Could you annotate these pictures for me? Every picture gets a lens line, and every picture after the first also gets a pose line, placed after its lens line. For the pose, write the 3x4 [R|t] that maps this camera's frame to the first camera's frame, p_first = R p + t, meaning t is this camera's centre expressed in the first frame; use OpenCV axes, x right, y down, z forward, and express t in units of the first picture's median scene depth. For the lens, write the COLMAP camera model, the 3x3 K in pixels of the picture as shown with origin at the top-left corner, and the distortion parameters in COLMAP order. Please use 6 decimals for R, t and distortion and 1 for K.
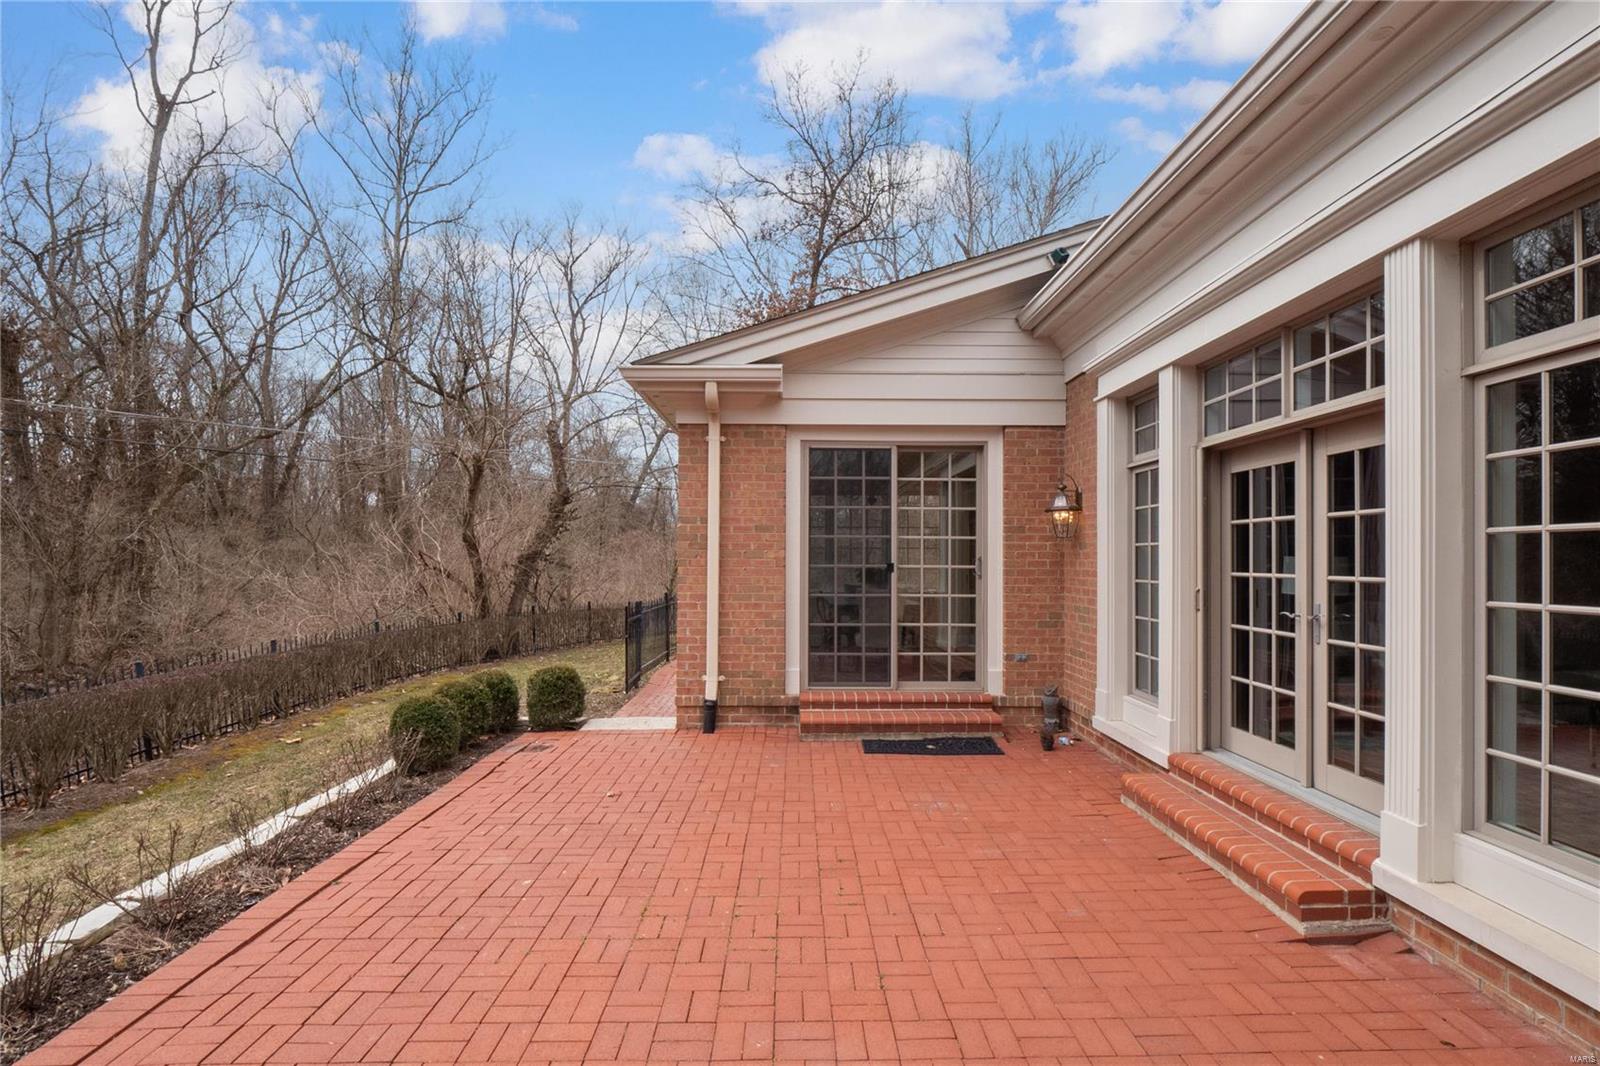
lens RADIAL K [[778.6, 0, 801.7], [0, 778.6, 560.4], [0, 0, 1]] dist [-0.017085, 0.000035]
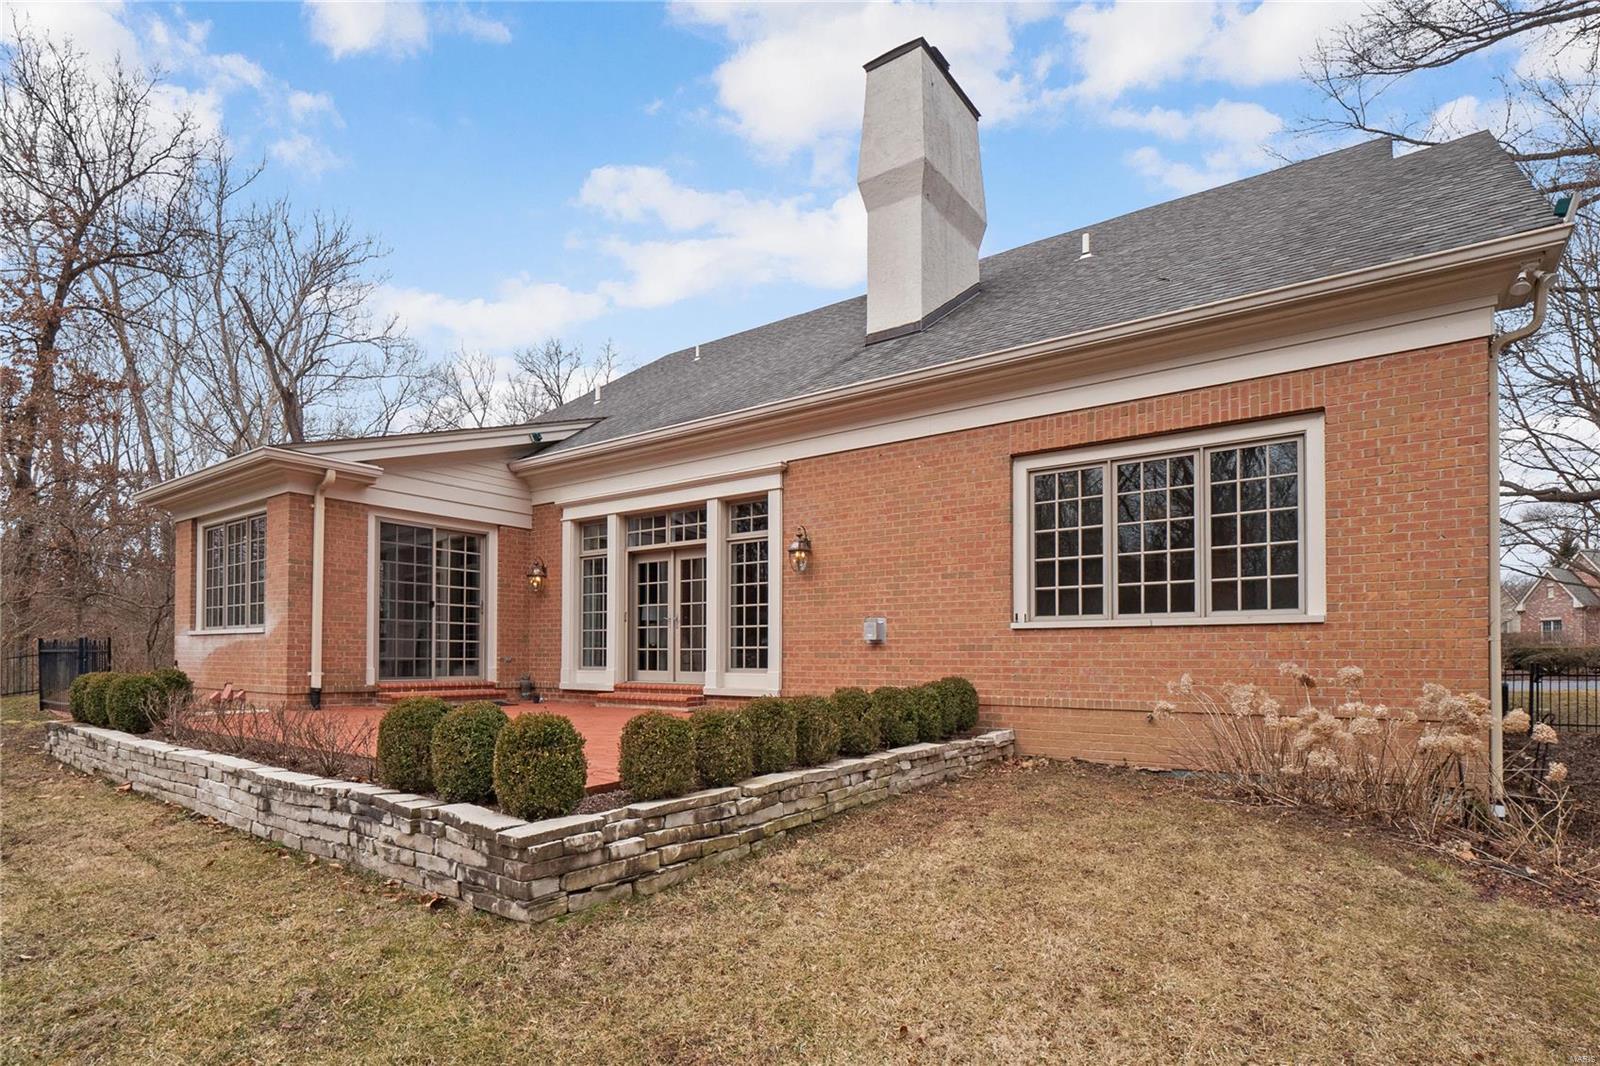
lens RADIAL K [[804.0, 0, 816.5], [0, 804.0, 658.1], [0, 0, 1]] dist [-0.017507, 0.000813]
pose [[0.585634, 0.003011, 0.810570, -0.764479], [-0.002365, 0.999995, -0.002006, 0.123368], [-0.810572, -0.000742, 0.585639, -0.605727]]
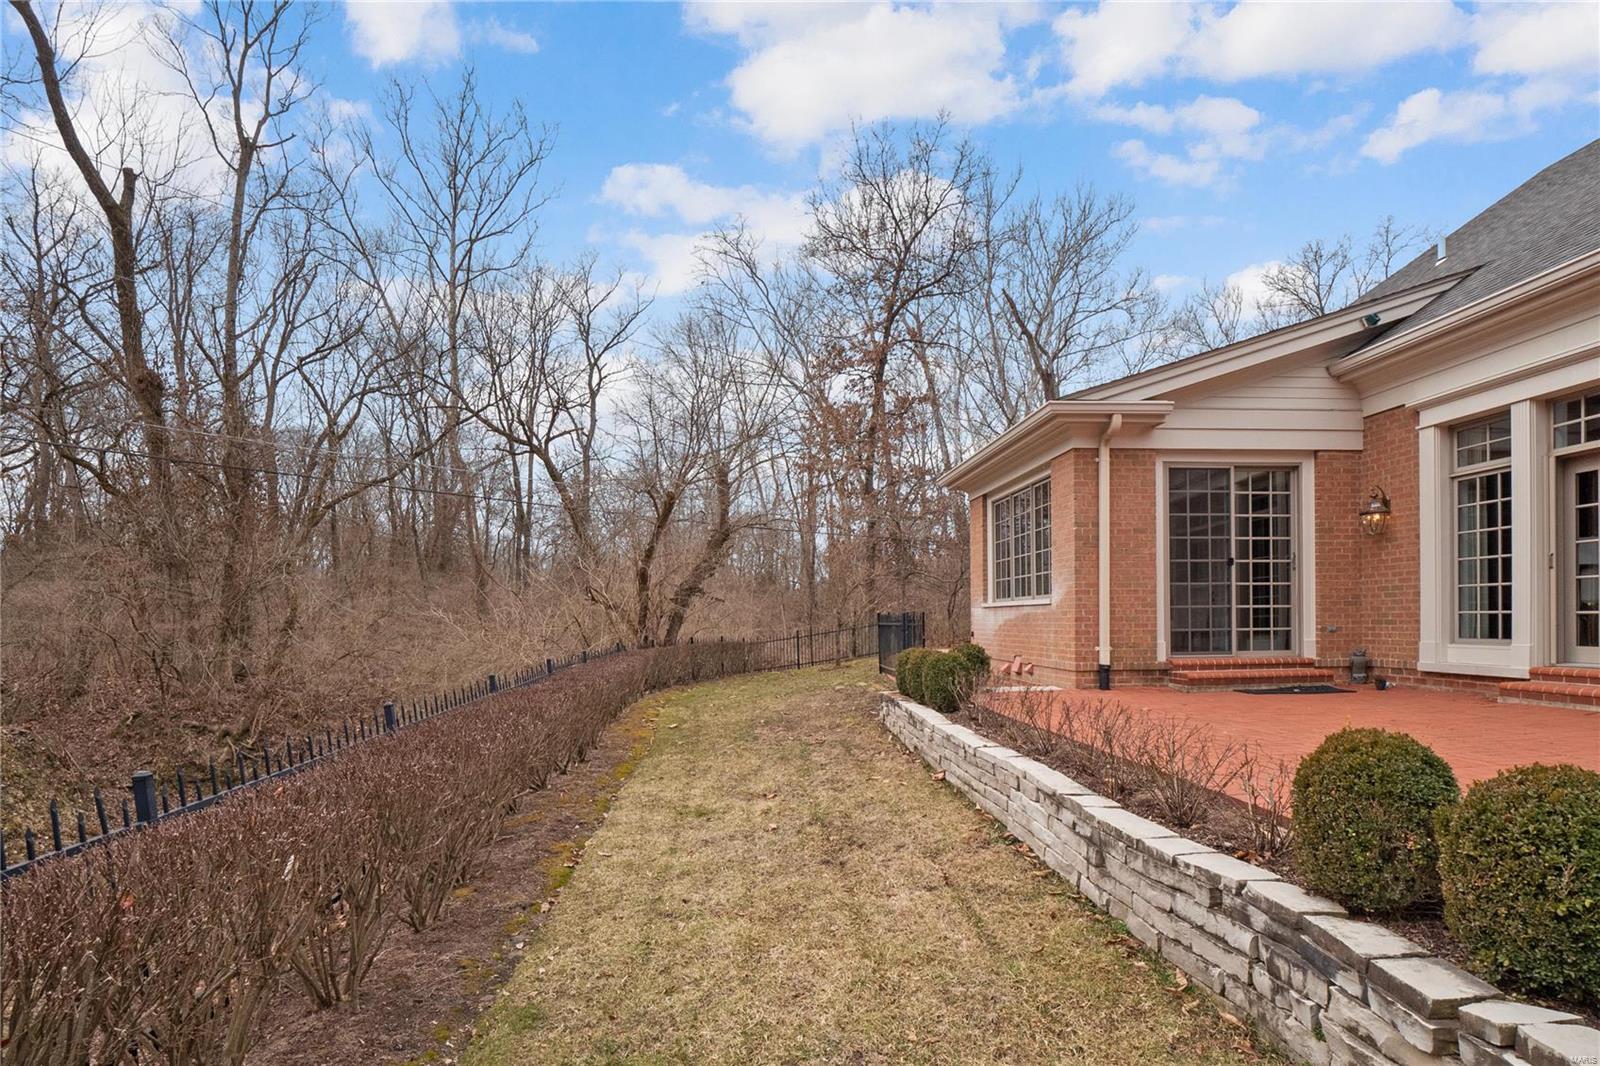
lens RADIAL K [[808.8, 0, 801.7], [0, 808.8, 629.9], [0, 0, 1]] dist [-0.018403, -0.000209]
pose [[0.997554, -0.015606, 0.068135, -0.694027], [0.015055, 0.999850, 0.008592, 0.101895], [-0.068259, -0.007546, 0.997639, -0.278188]]
